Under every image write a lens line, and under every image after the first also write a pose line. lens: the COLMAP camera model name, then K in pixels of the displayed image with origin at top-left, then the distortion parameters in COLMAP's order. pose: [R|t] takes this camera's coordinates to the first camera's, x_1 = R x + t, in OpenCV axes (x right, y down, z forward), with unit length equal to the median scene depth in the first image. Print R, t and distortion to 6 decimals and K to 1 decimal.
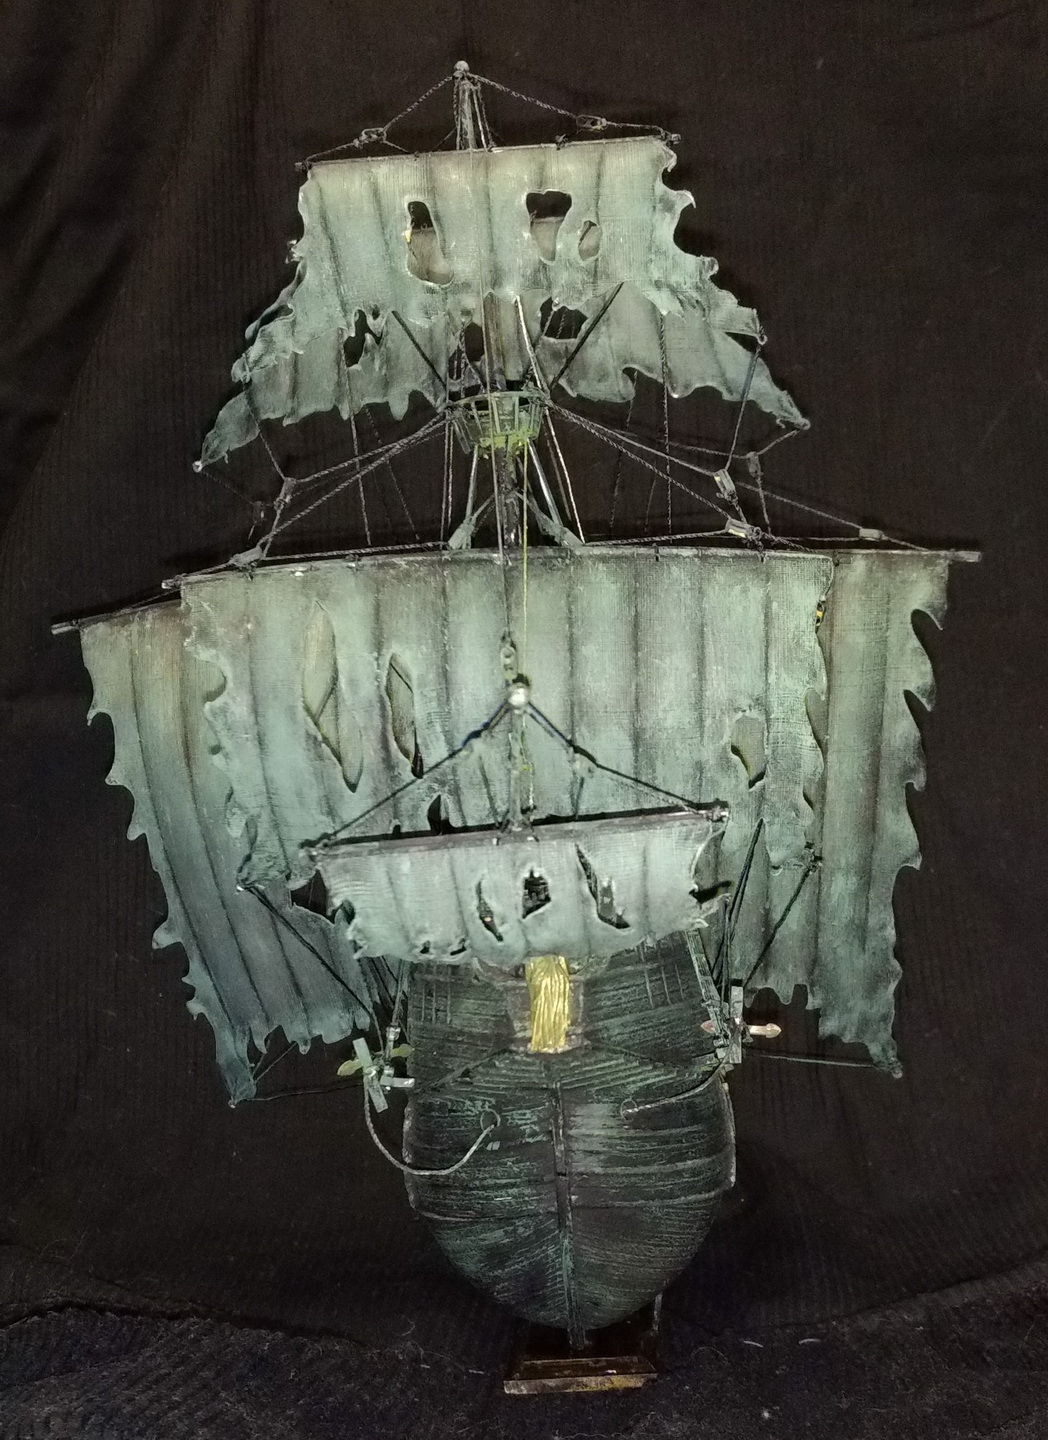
lens RADIAL K [[637.0, 0, 524.0], [0, 637.0, 720.0], [0, 0, 1]] dist [0.000110, -0.000985]
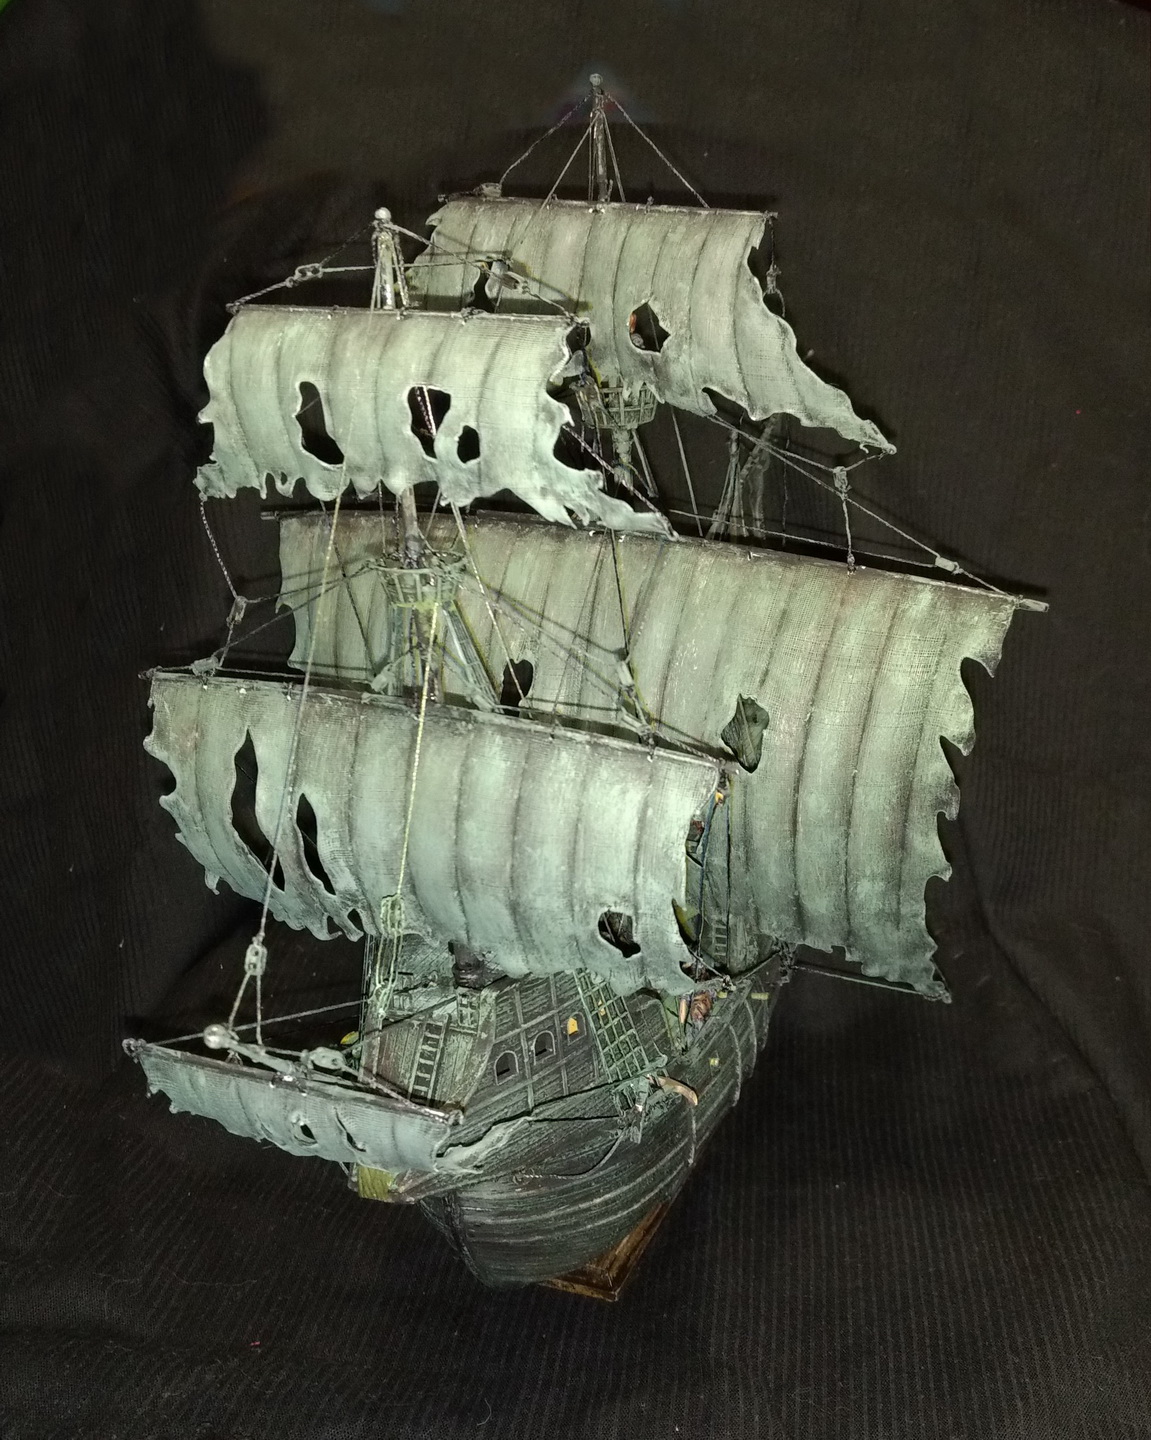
lens RADIAL K [[576.7, 0, 575.5], [0, 576.7, 720.0], [0, 0, 1]] dist [-0.000305, -0.000018]
pose [[0.989895, 0.113580, -0.084903, 0.313203], [-0.104021, 0.988517, 0.109609, -0.378067], [0.096377, -0.099670, 0.990342, 0.100154]]
